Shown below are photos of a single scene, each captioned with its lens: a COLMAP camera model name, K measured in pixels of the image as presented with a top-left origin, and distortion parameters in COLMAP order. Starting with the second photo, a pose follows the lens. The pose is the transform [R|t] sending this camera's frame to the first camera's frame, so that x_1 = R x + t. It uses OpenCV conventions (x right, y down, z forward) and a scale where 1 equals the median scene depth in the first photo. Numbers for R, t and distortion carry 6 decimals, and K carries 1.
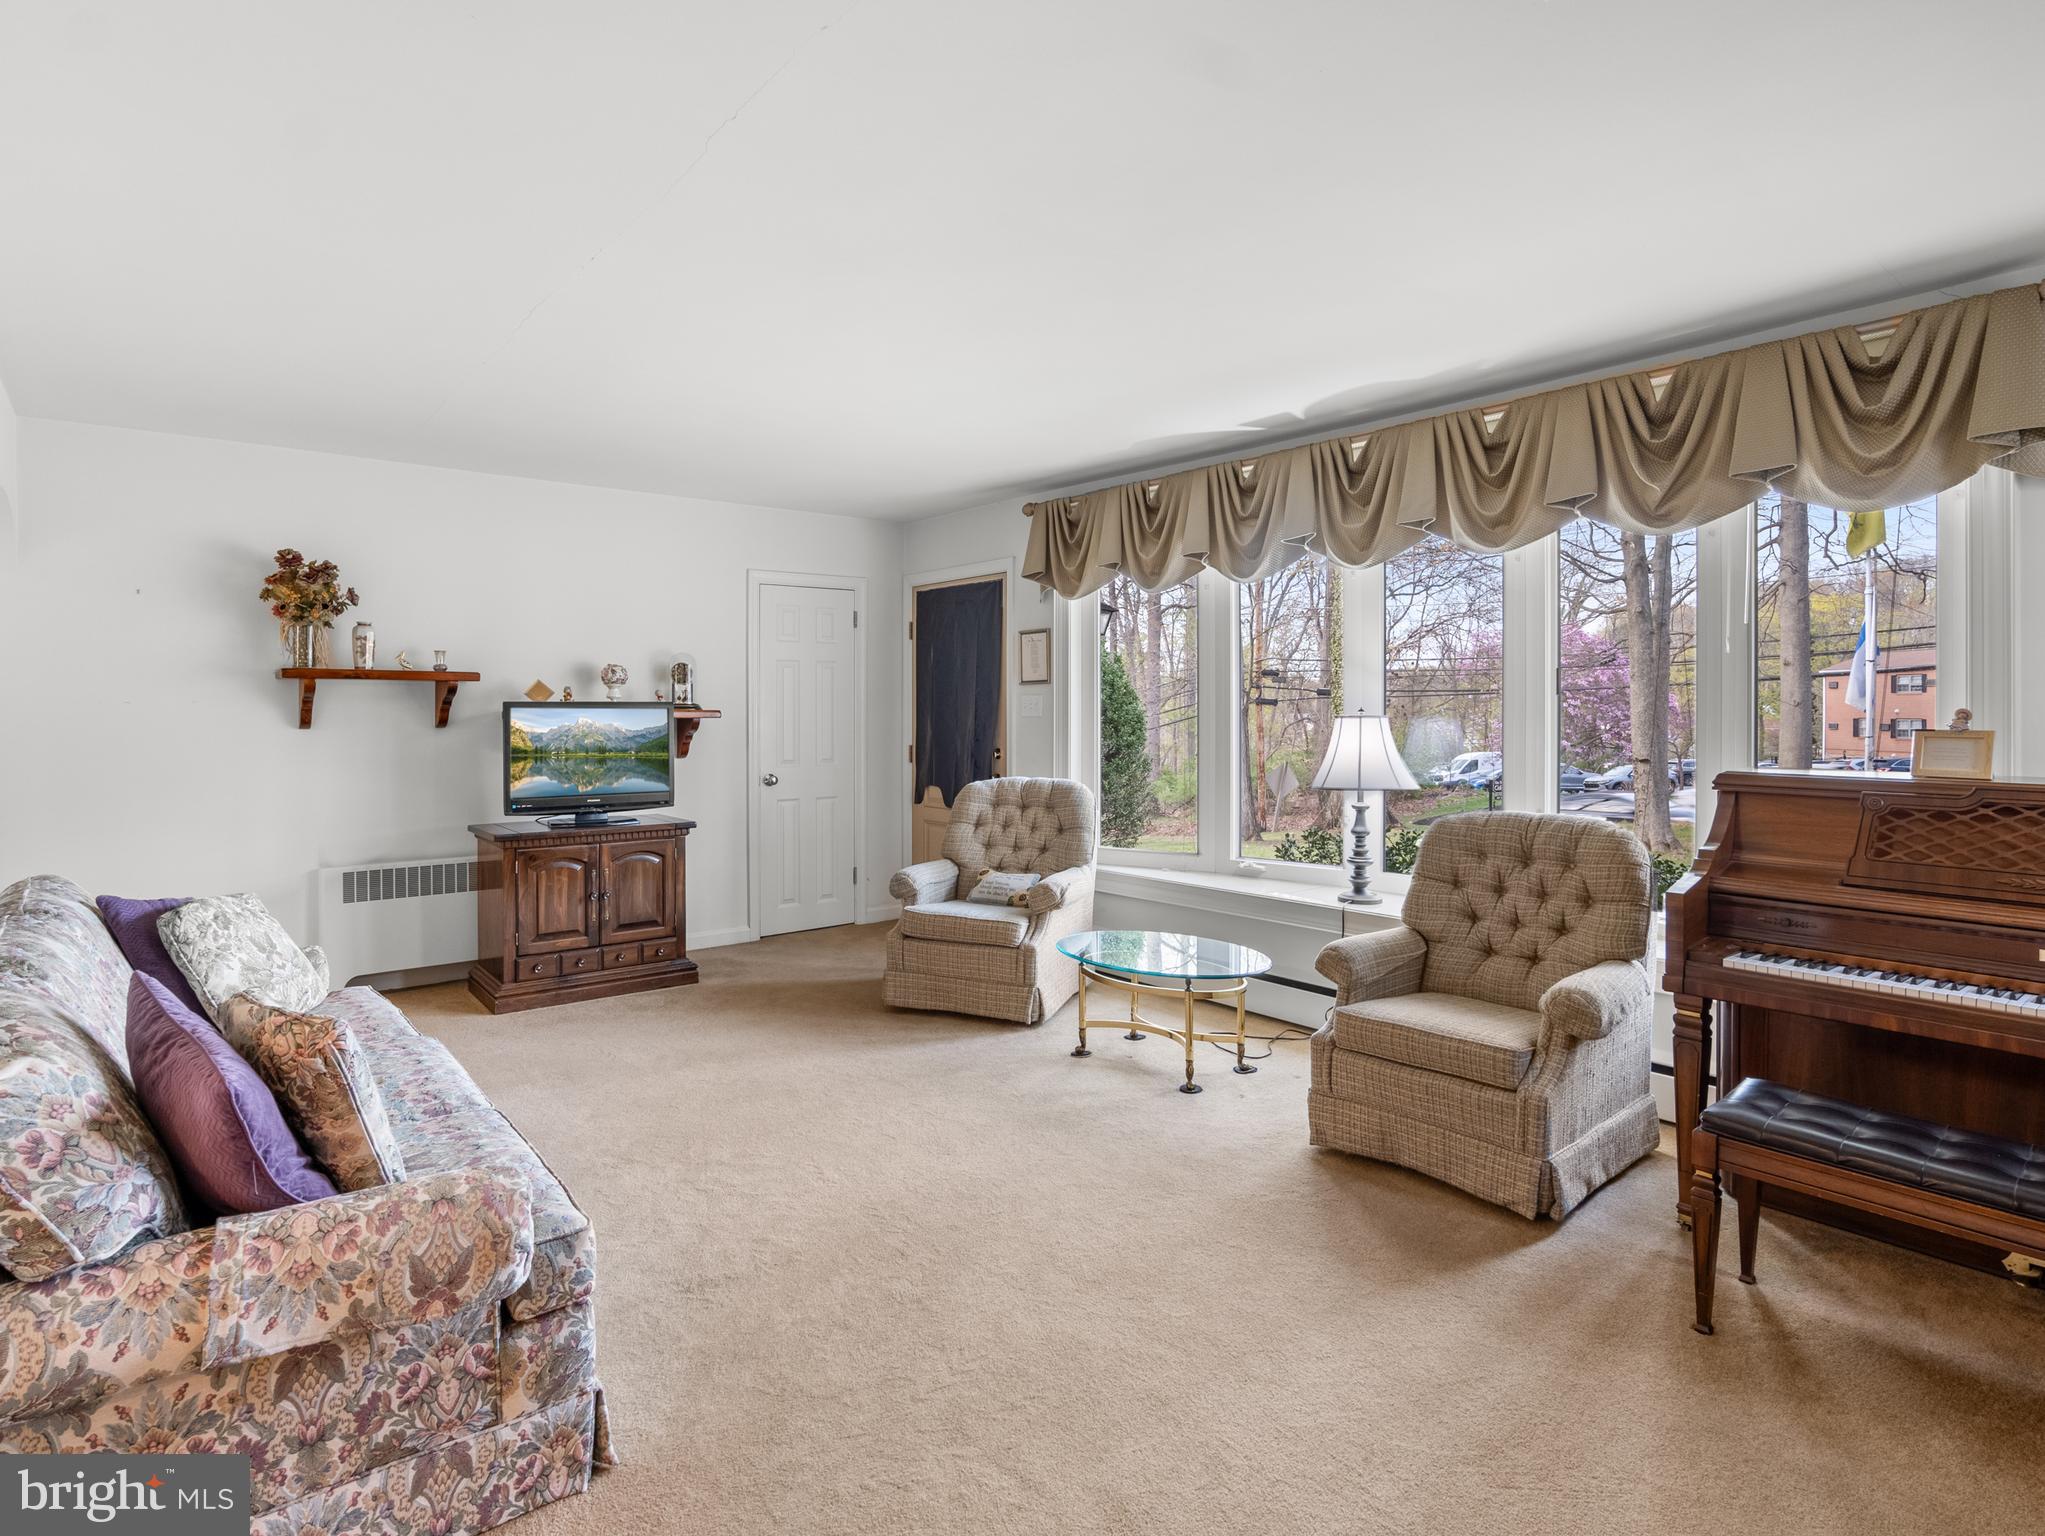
lens RADIAL K [[1084.8, 0, 1033.7], [0, 1084.8, 735.9], [0, 0, 1]] dist [-0.030259, 0.012218]
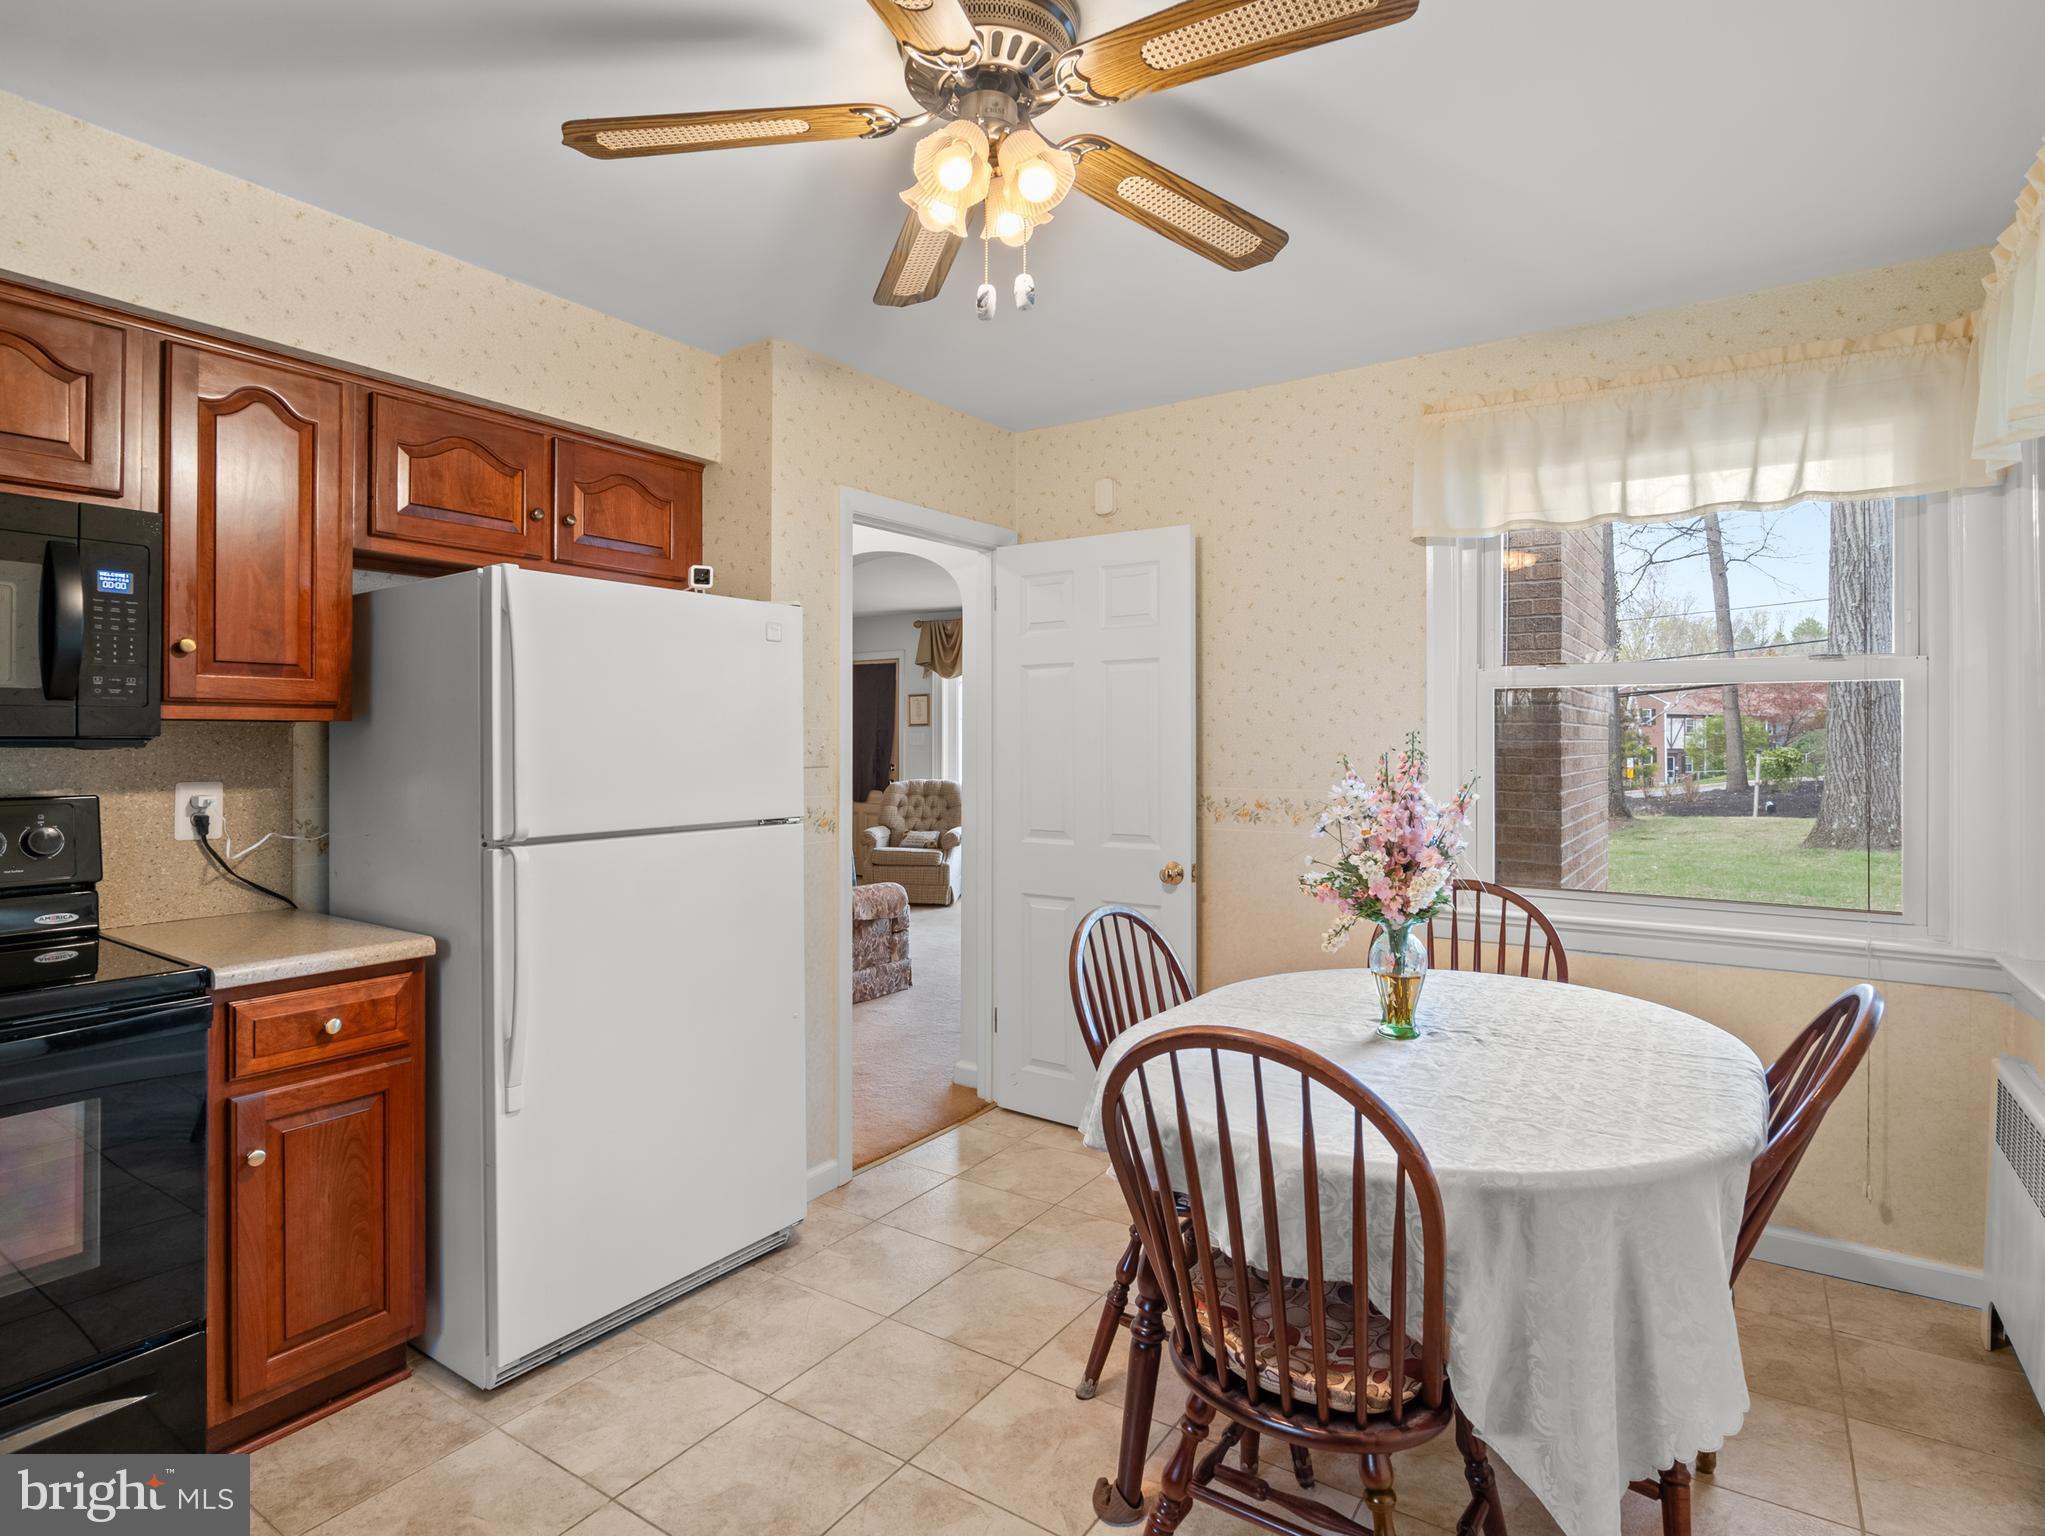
lens RADIAL K [[1084.8, 0, 1033.7], [0, 1084.8, 735.9], [0, 0, 1]] dist [-0.030259, 0.012218]
pose [[0.960906, 0.002201, 0.276866, -0.340432], [0.005223, 0.999646, -0.026074, 0.015079], [-0.276826, 0.026500, 0.960555, -0.784784]]
